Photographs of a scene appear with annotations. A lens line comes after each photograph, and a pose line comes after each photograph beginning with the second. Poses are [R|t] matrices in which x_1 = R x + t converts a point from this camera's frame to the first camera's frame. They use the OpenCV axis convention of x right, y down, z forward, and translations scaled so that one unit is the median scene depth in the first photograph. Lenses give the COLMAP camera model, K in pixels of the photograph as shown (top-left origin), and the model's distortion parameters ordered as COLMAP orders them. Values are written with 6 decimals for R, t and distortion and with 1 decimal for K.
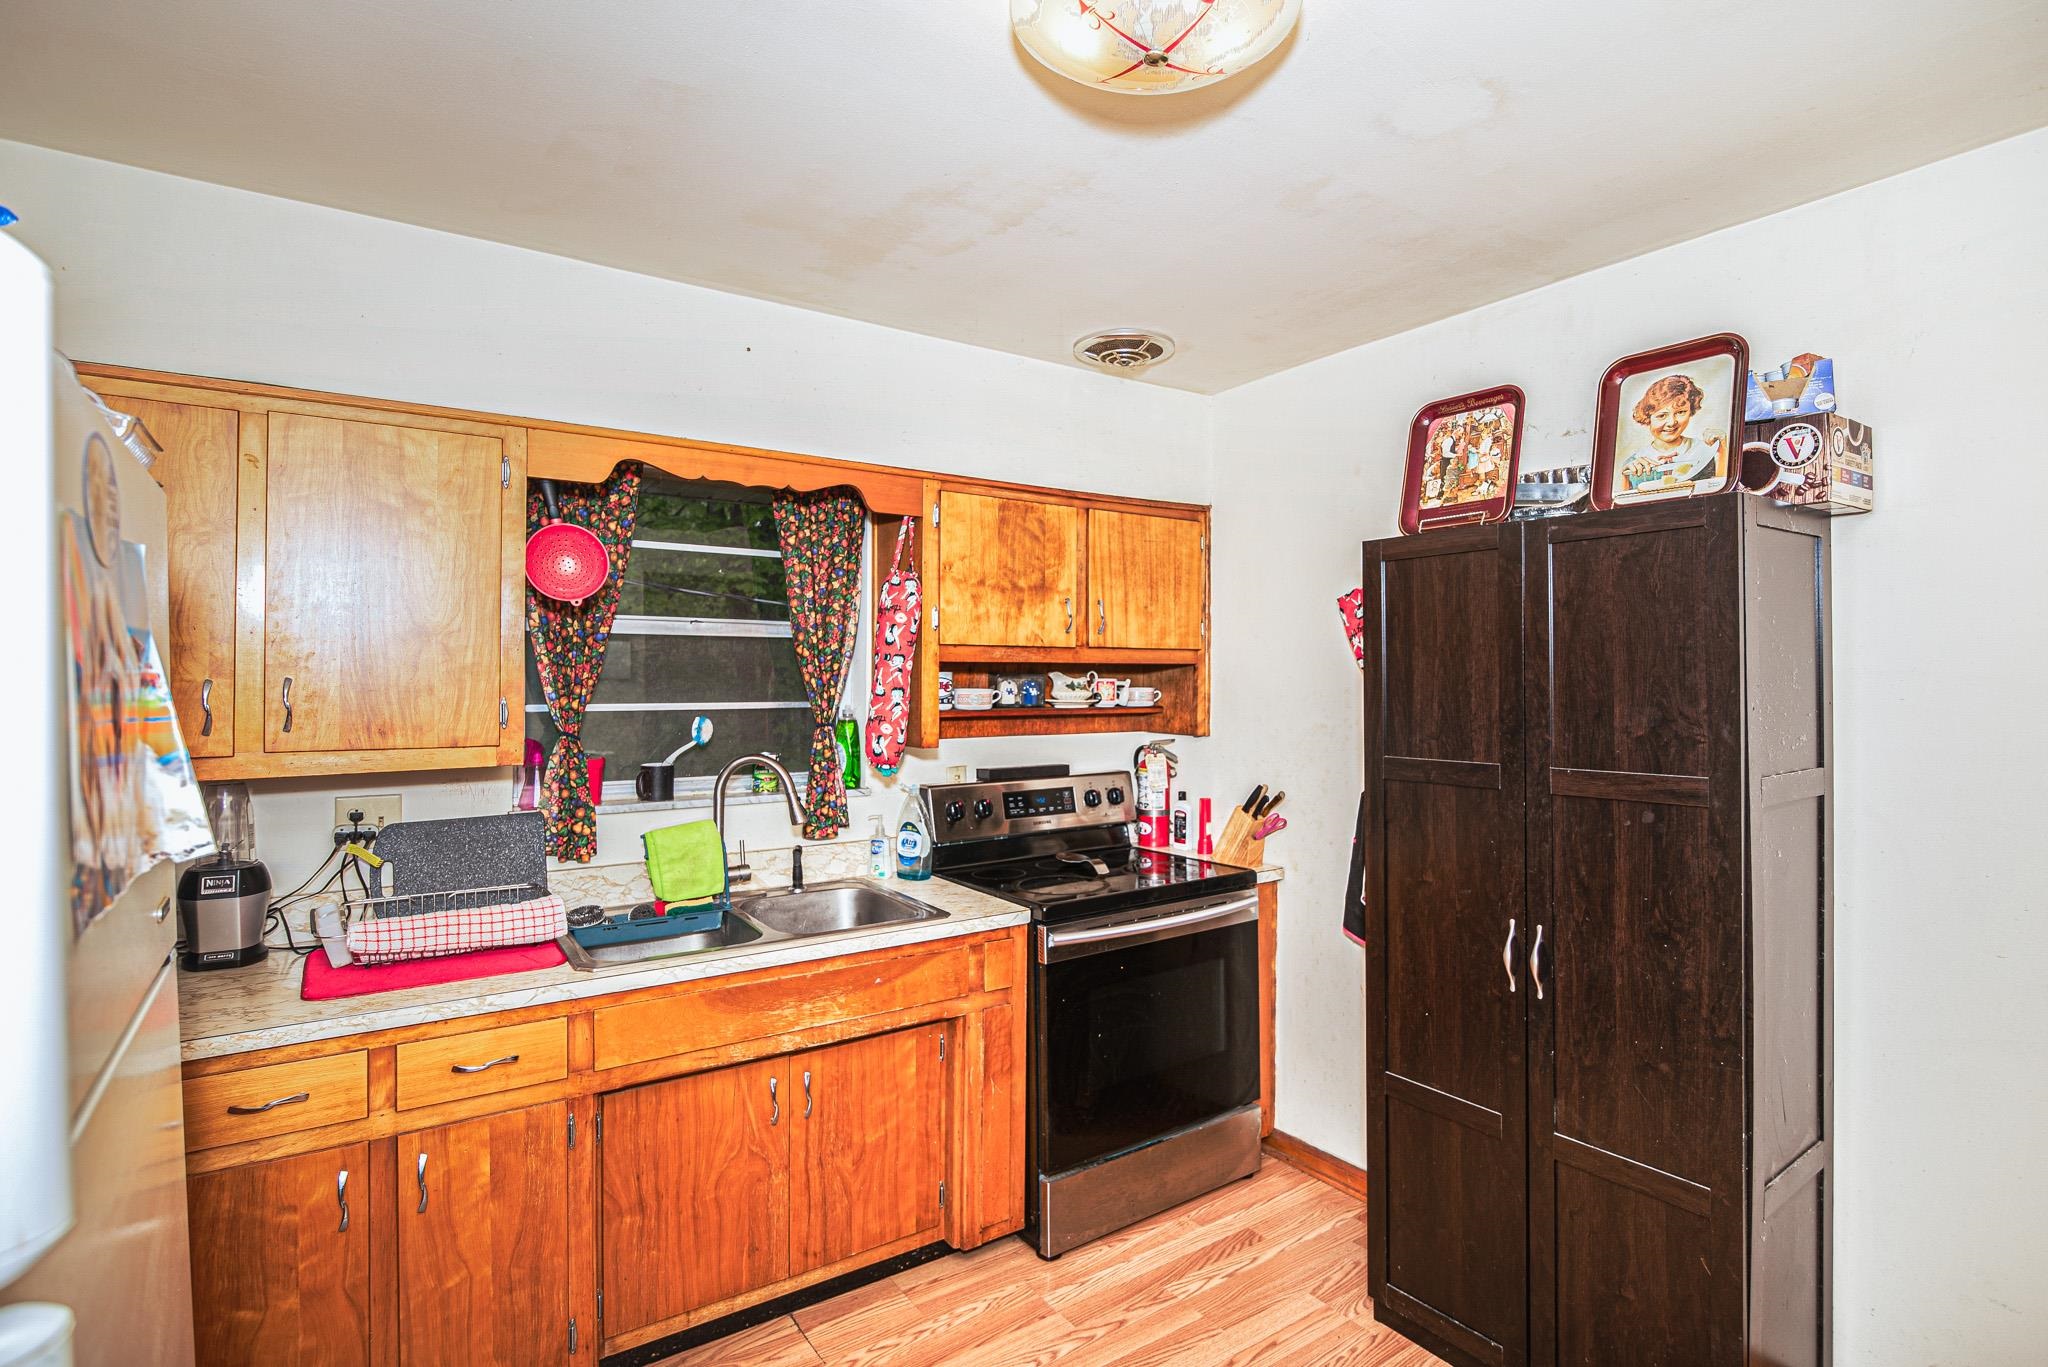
lens RADIAL K [[1038.0, 0, 1080.7], [0, 1038.0, 675.9], [0, 0, 1]] dist [-0.003655, -0.000826]
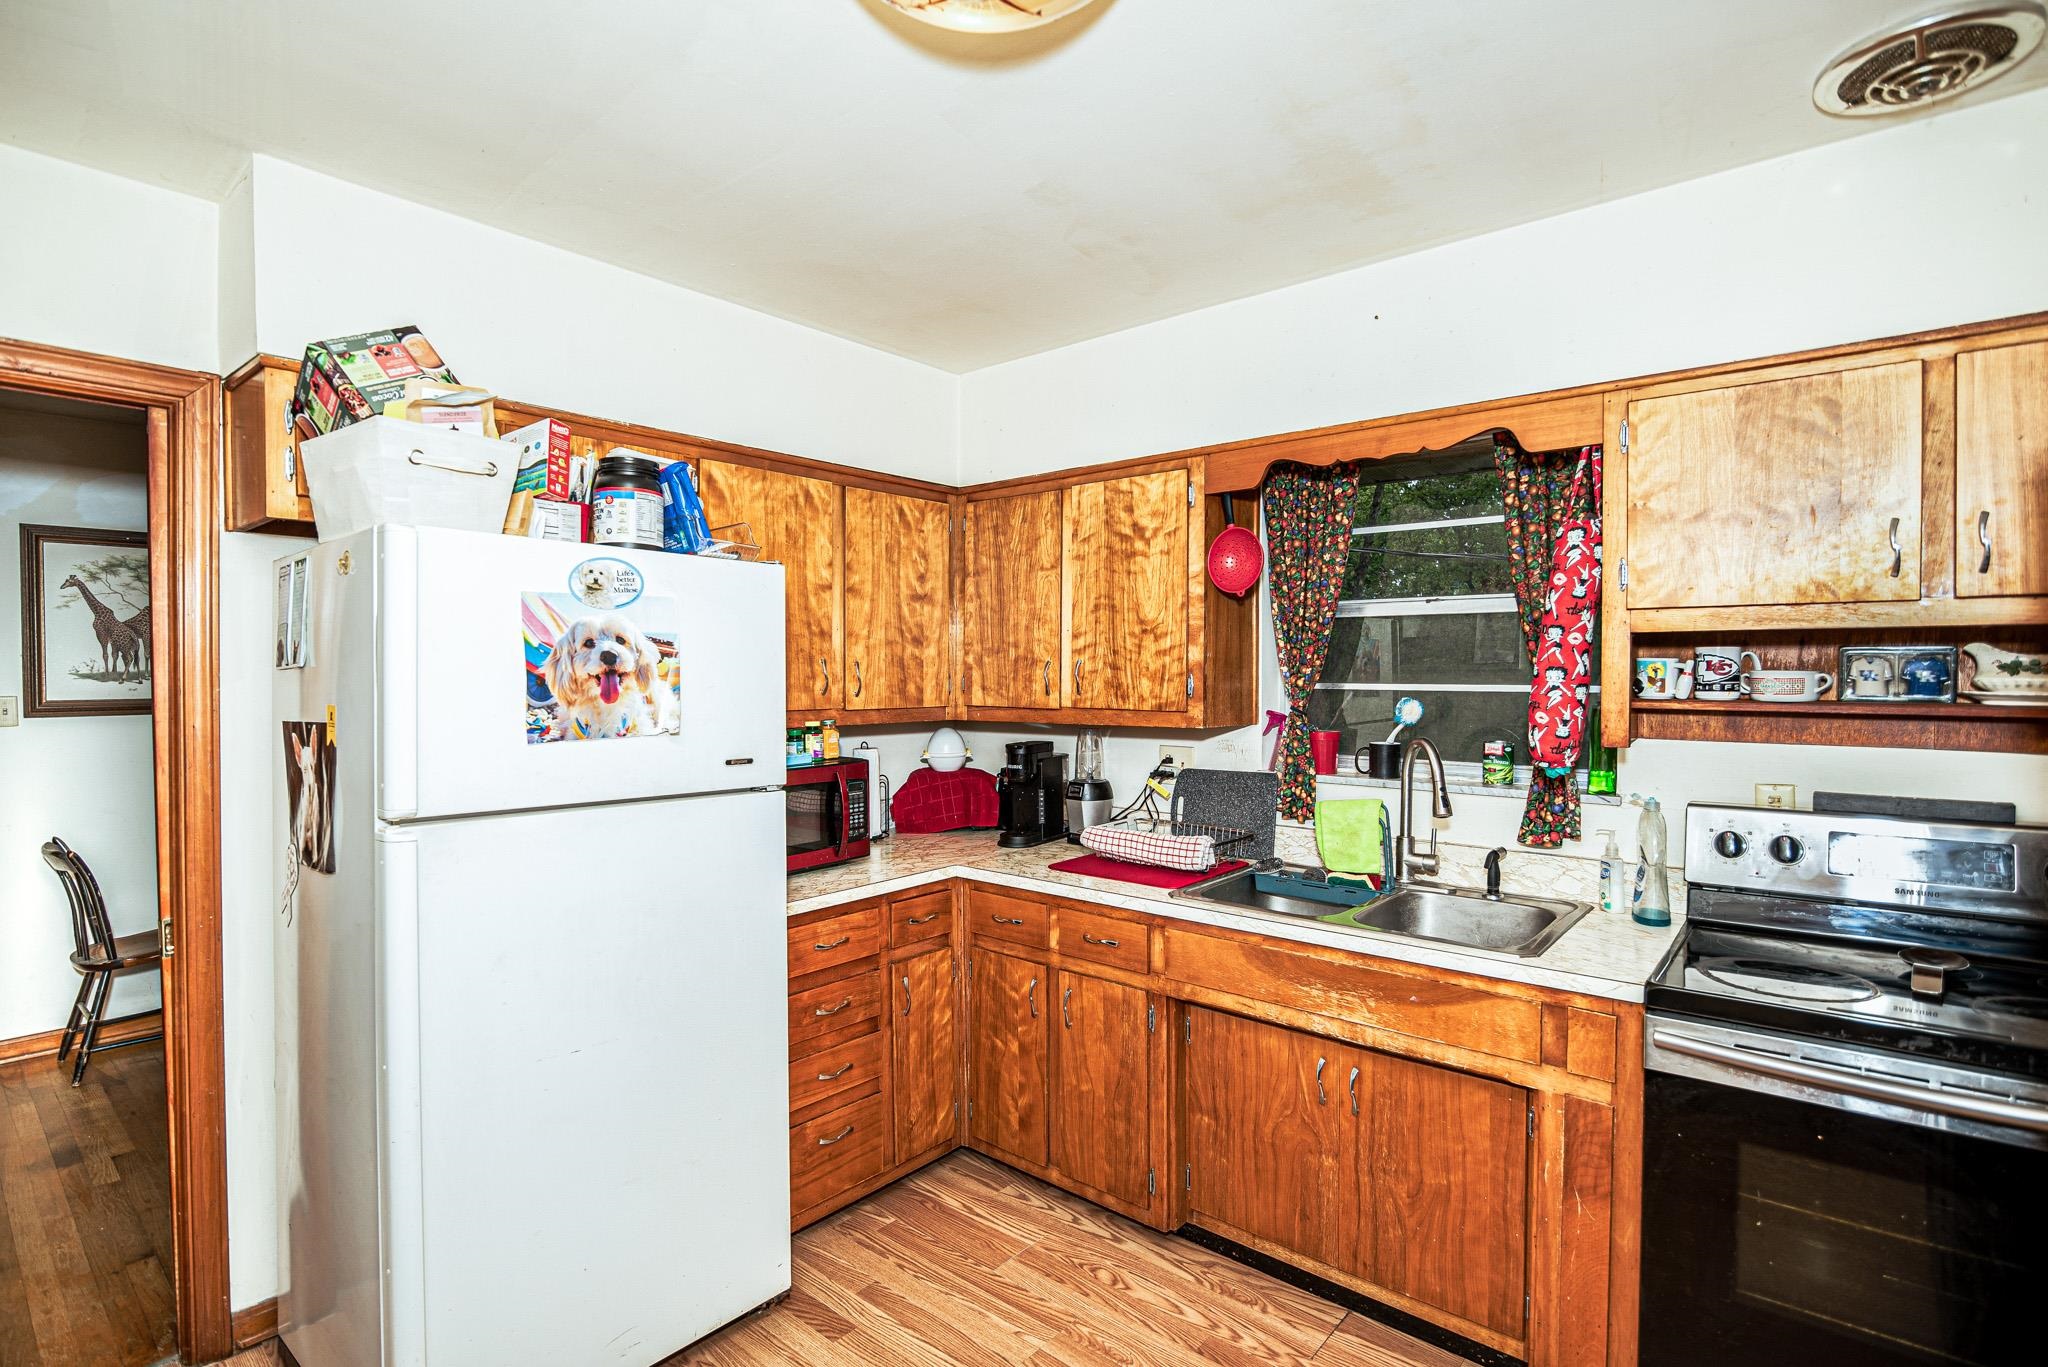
lens RADIAL K [[1032.6, 0, 1002.7], [0, 1032.6, 689.0], [0, 0, 1]] dist [-0.002887, -0.000986]
pose [[0.214537, 0.016640, -0.976574, 0.550043], [0.000337, 0.999854, 0.017110, 0.015875], [0.976716, -0.003999, 0.214500, 0.449954]]
